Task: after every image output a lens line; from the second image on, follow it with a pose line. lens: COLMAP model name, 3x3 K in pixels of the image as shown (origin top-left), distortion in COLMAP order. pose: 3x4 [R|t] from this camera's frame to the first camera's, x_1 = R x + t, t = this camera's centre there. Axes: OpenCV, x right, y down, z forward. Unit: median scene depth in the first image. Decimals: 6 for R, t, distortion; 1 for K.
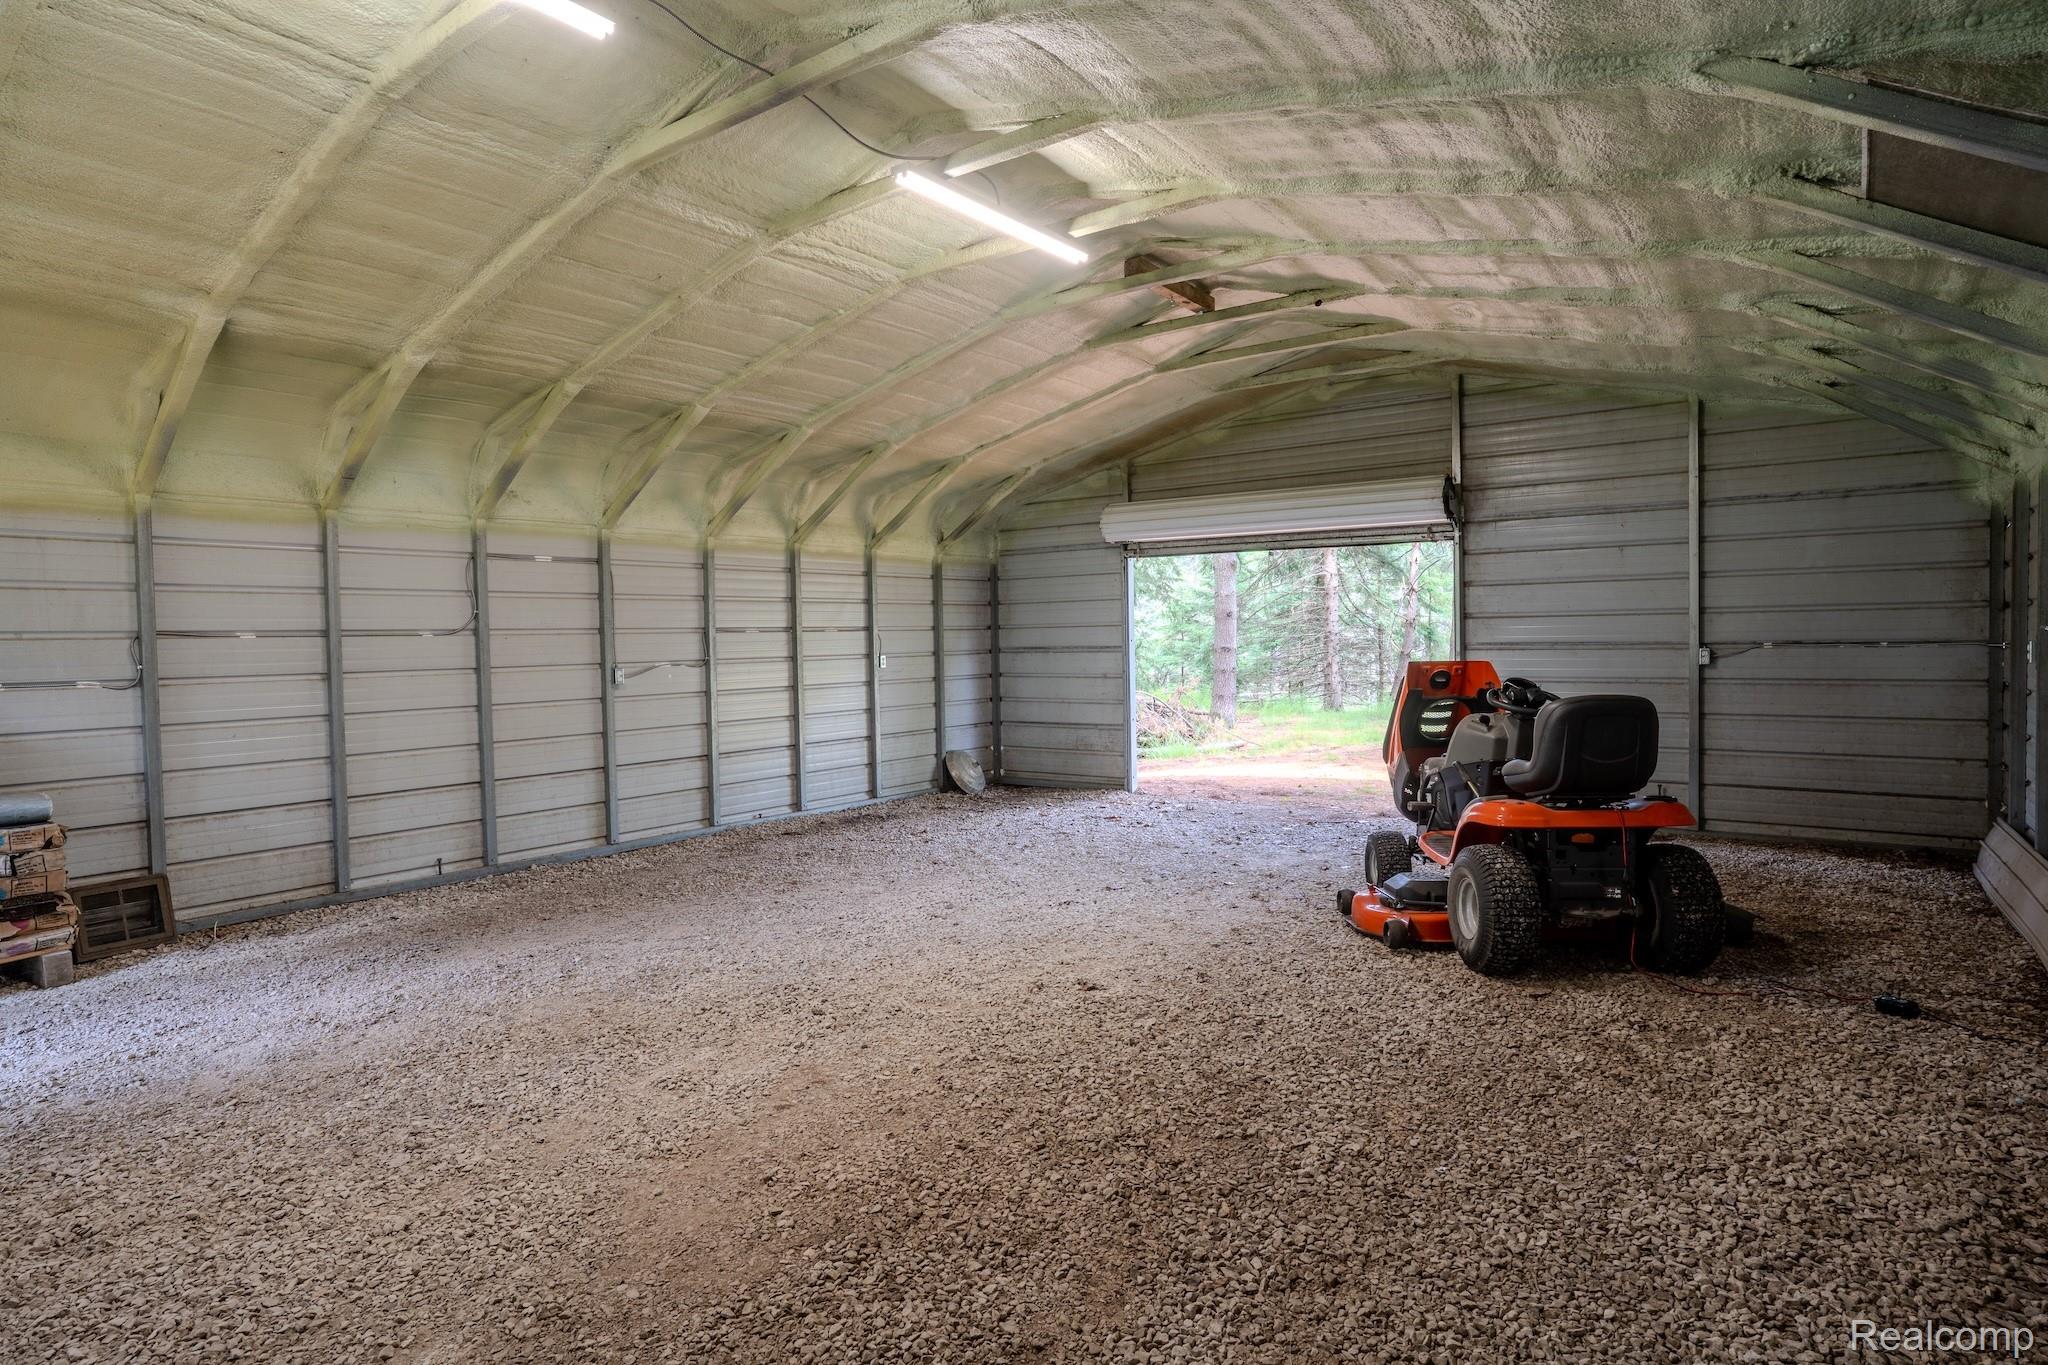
lens RADIAL K [[1114.6, 0, 1024.9], [0, 1114.6, 681.5], [0, 0, 1]] dist [-0.050753, 0.034824]
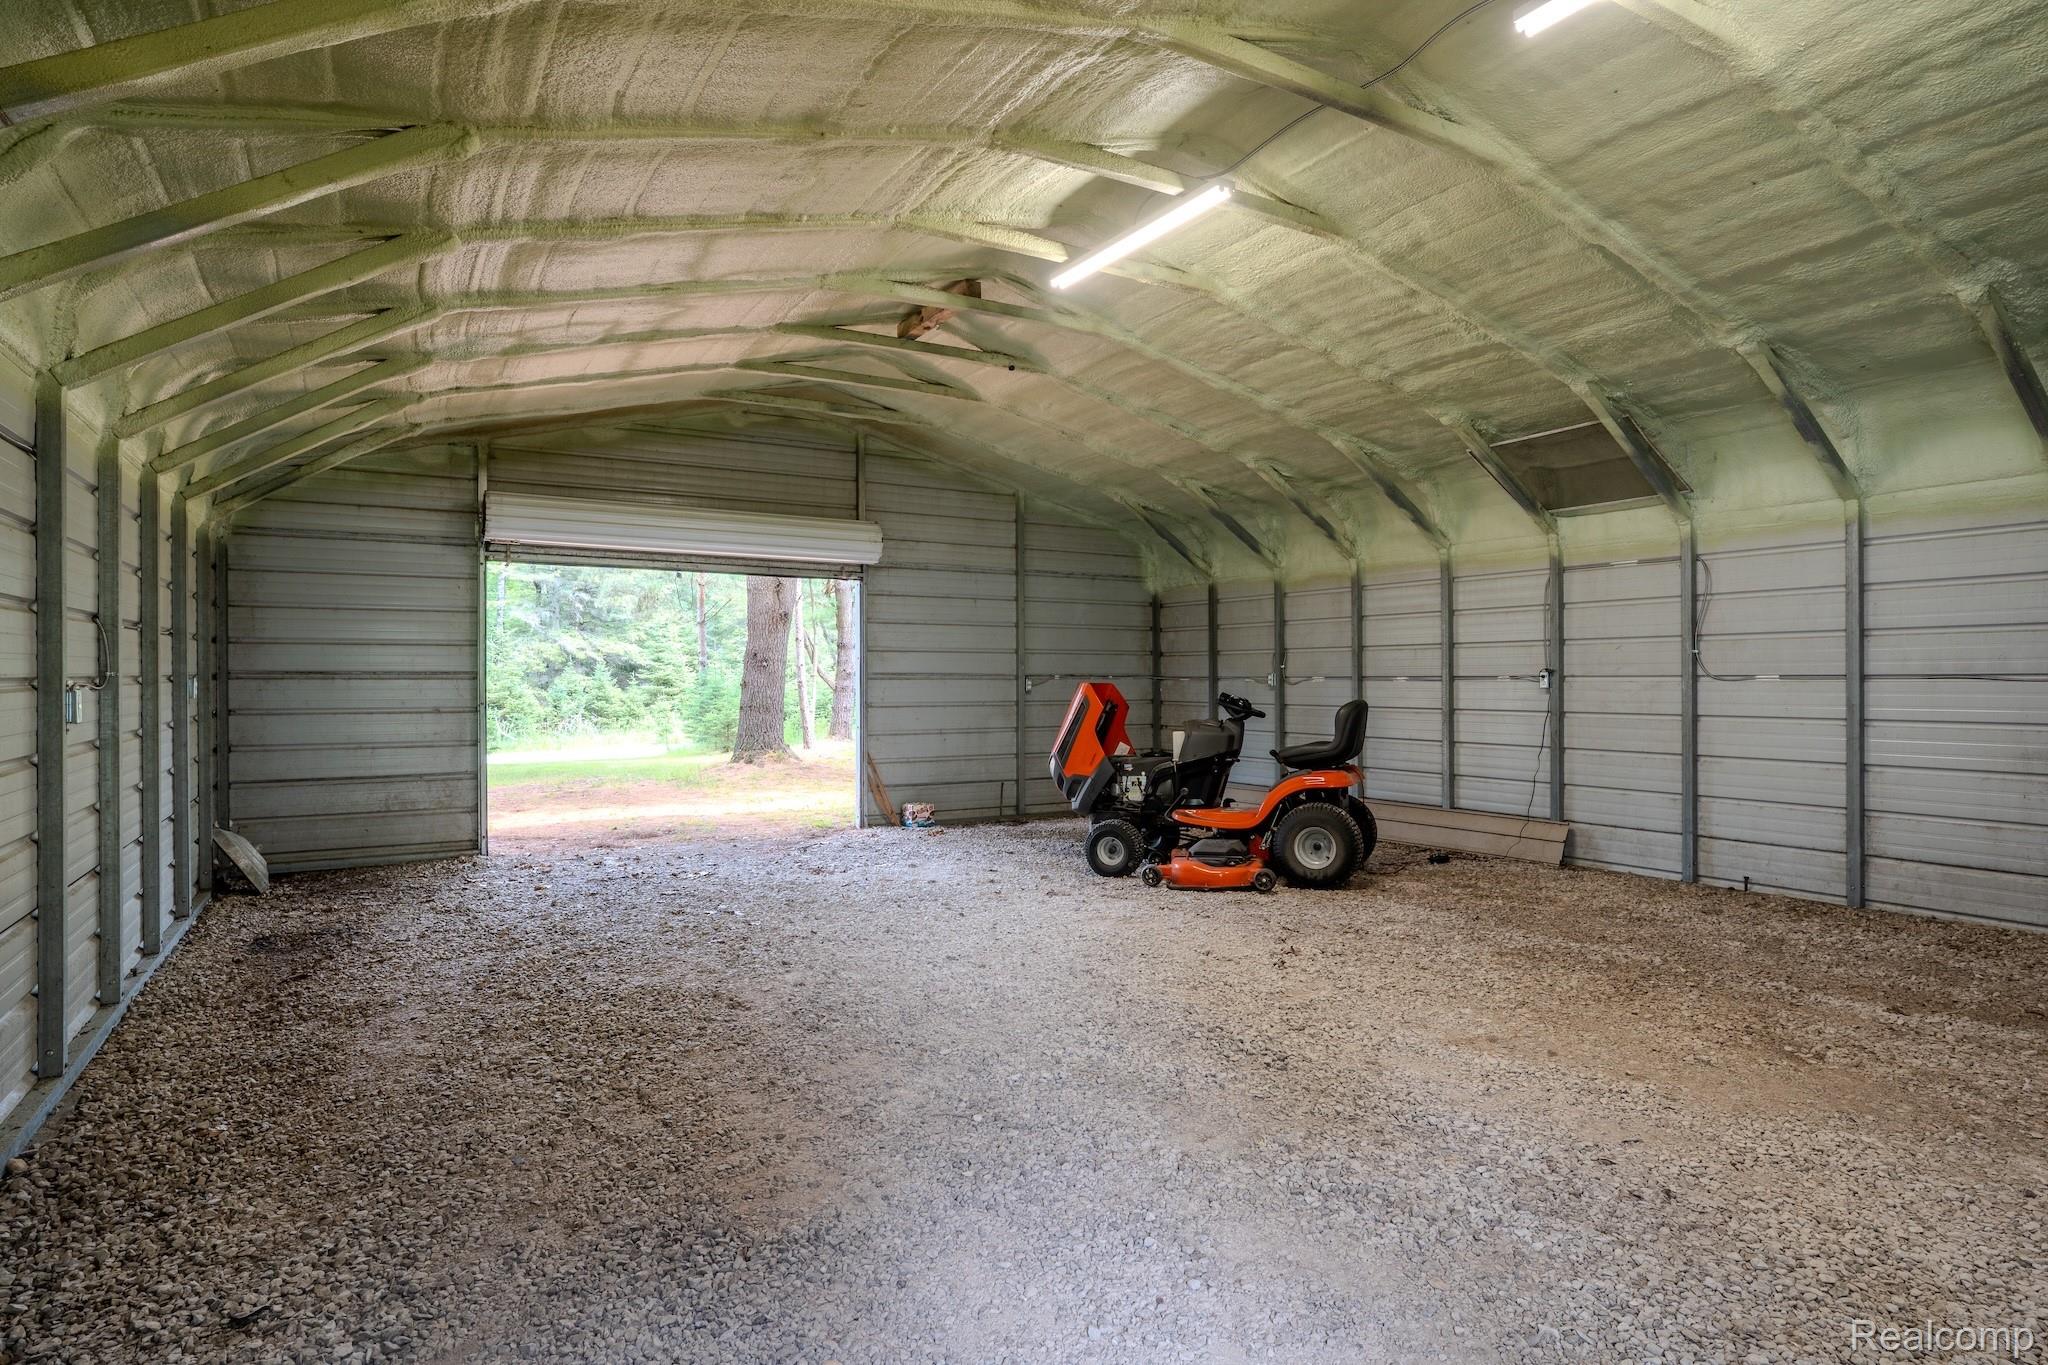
lens RADIAL K [[1114.6, 0, 1028.5], [0, 1114.6, 680.0], [0, 0, 1]] dist [-0.050753, 0.034824]
pose [[0.384617, 0.014373, 0.922964, -0.578843], [0.028614, 0.999213, -0.027484, 0.008157], [-0.922633, 0.036980, 0.383903, 0.412798]]
